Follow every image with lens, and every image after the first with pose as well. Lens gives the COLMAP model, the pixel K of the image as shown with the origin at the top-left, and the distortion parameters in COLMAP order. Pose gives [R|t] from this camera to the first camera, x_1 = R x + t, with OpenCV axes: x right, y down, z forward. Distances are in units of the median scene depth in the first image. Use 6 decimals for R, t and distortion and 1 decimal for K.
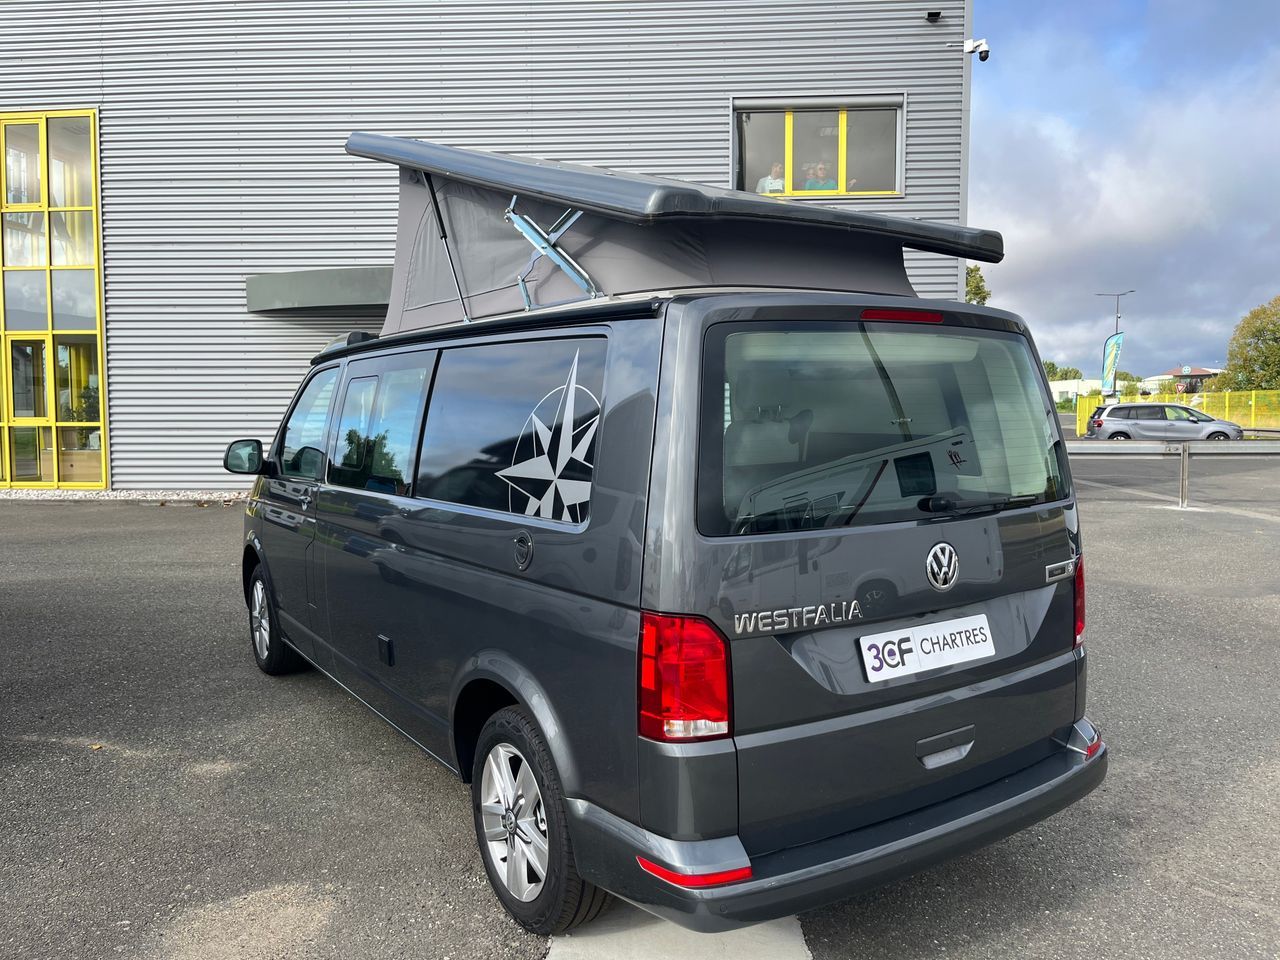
lens RADIAL K [[973.8, 0, 647.5], [0, 973.8, 475.5], [0, 0, 1]] dist [0.060794, -0.086233]
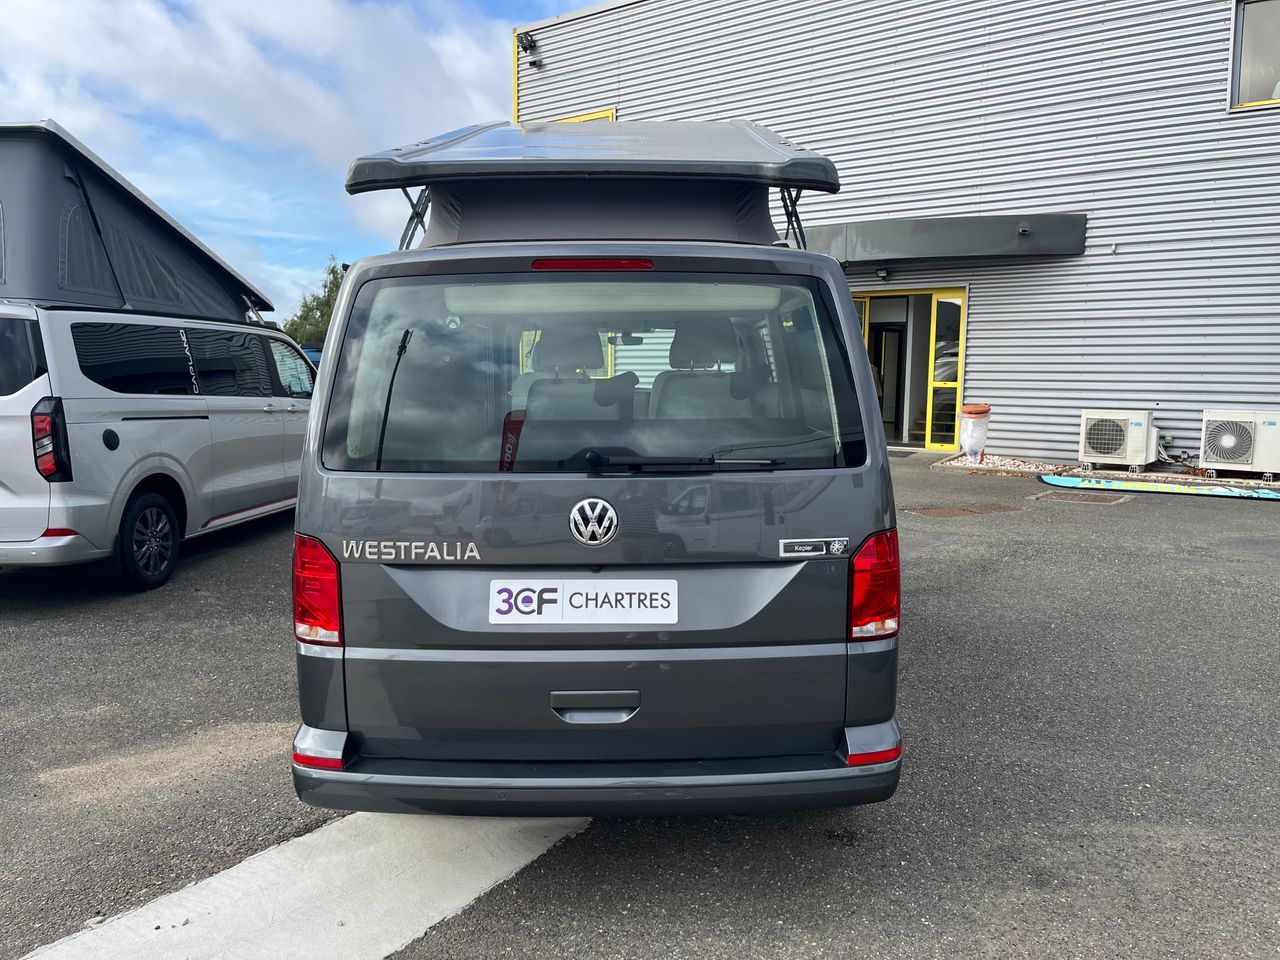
lens RADIAL K [[973.8, 0, 647.5], [0, 973.8, 475.5], [0, 0, 1]] dist [0.060794, -0.086233]
pose [[0.826952, 0.067756, -0.558176, 0.890396], [-0.044007, 0.997467, 0.055884, -0.010464], [0.560548, -0.021650, 0.827839, 0.224981]]
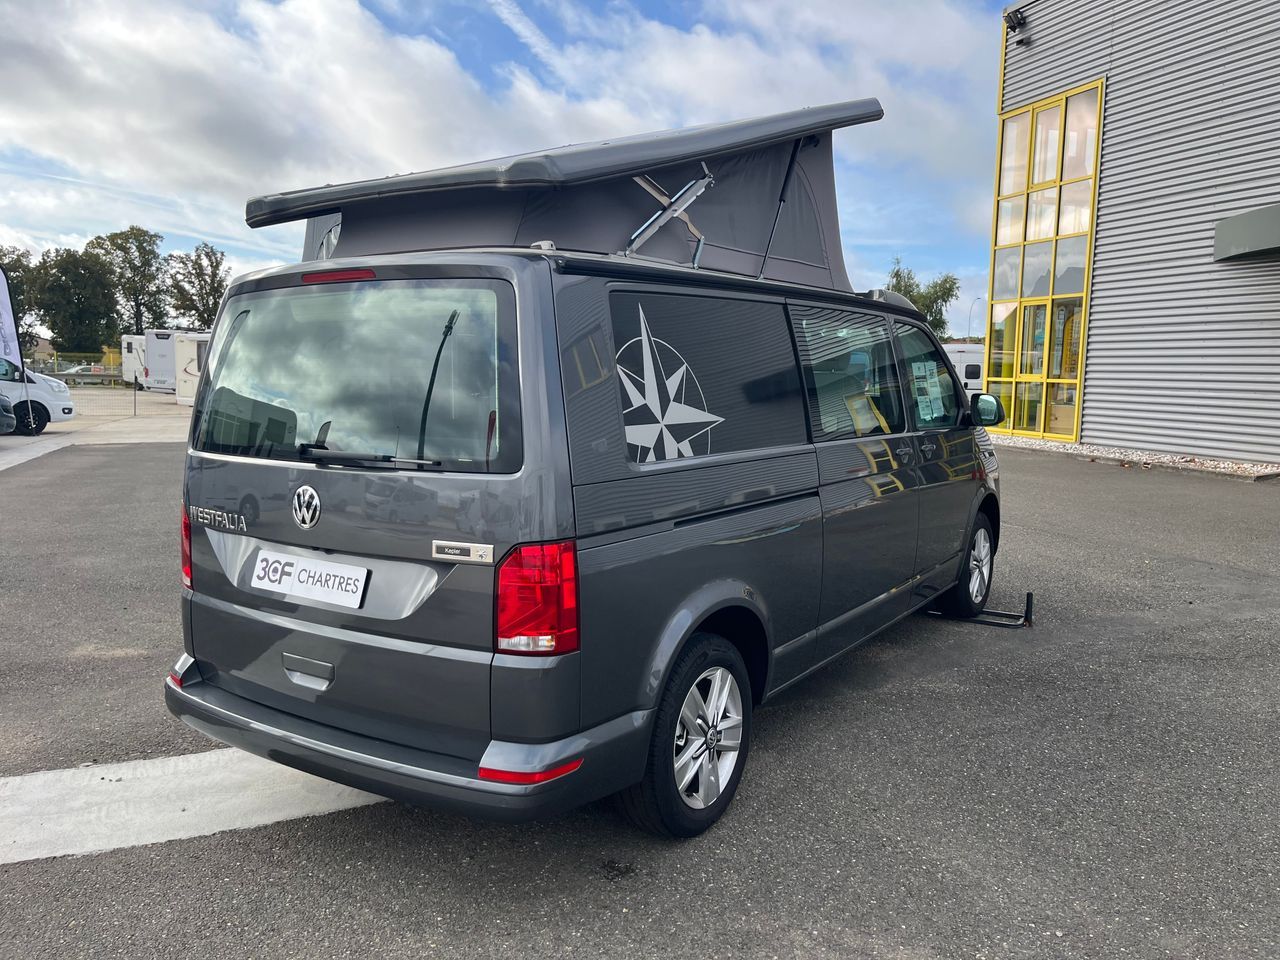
lens RADIAL K [[973.8, 0, 647.5], [0, 973.8, 475.5], [0, 0, 1]] dist [0.060794, -0.086233]
pose [[0.378942, 0.109332, -0.918939, 1.454287], [-0.071662, 0.993482, 0.088650, -0.067182], [0.922642, 0.032260, 0.384307, 0.932945]]
